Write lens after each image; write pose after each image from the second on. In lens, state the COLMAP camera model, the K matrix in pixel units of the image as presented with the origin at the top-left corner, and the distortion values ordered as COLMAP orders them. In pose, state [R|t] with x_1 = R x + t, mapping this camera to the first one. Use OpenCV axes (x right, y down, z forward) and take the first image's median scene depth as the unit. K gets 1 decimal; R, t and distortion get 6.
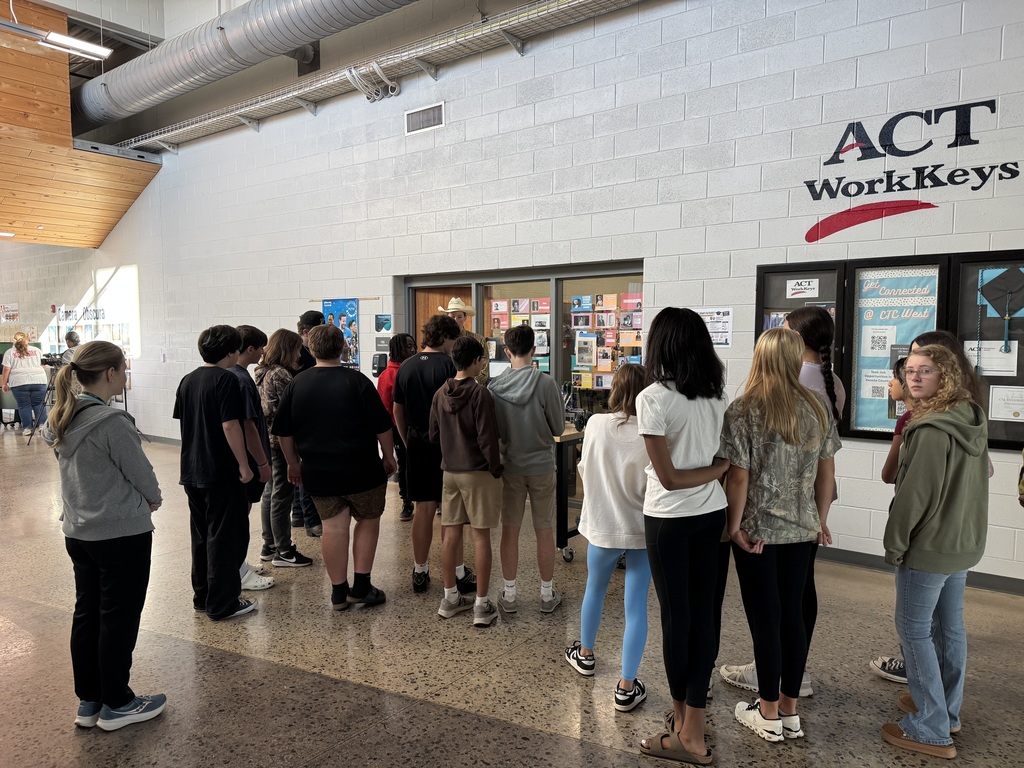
lens RADIAL K [[723.8, 0, 507.0], [0, 723.8, 394.7], [0, 0, 1]] dist [-0.002824, -0.006465]
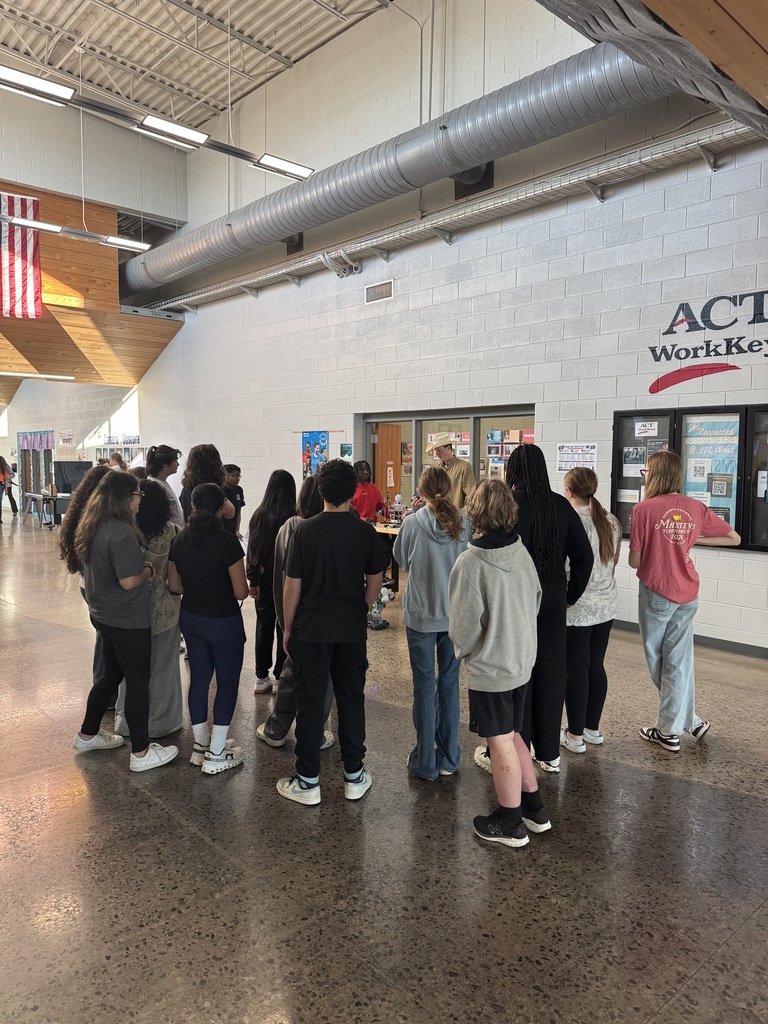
lens RADIAL K [[723.8, 0, 389.2], [0, 723.8, 505.5], [0, 0, 1]] dist [-0.002824, -0.006465]
pose [[0.986731, 0.015805, -0.161594, 0.130818], [-0.017091, 0.999832, -0.006570, 0.006047], [0.161463, 0.009244, 0.986836, -0.288667]]
